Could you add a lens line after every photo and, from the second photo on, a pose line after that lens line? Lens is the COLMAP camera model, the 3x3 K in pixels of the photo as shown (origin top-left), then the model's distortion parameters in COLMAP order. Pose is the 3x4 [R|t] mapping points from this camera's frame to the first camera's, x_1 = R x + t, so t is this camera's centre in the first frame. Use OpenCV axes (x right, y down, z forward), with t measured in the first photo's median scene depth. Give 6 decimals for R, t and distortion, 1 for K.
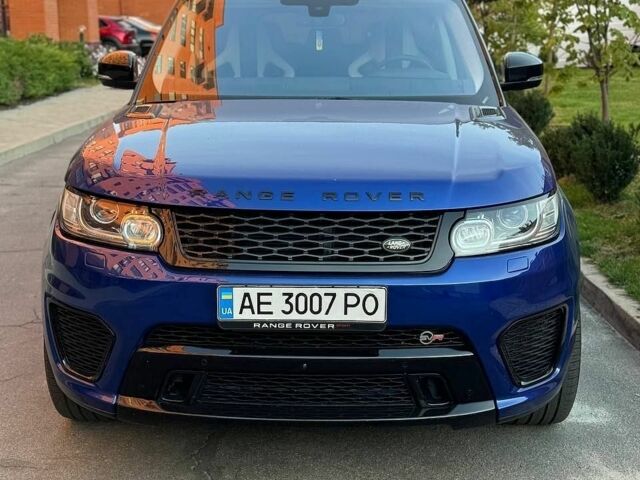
lens RADIAL K [[878.6, 0, 320.1], [0, 878.6, 208.1], [0, 0, 1]] dist [0.313540, -0.003290]
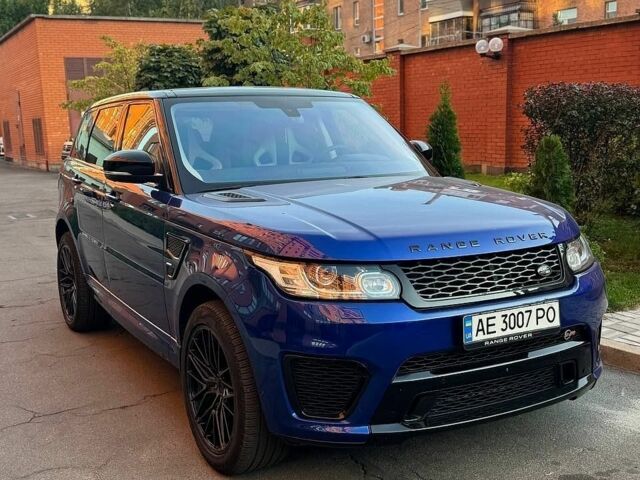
lens RADIAL K [[765.8, 0, 320.0], [0, 765.8, 240.0], [0, 0, 1]] dist [0.206570, -0.500541]
pose [[0.858983, -0.097164, 0.502701, -0.833570], [0.130432, 0.990962, -0.031336, -0.013077], [-0.495112, 0.092485, 0.863892, 0.131841]]
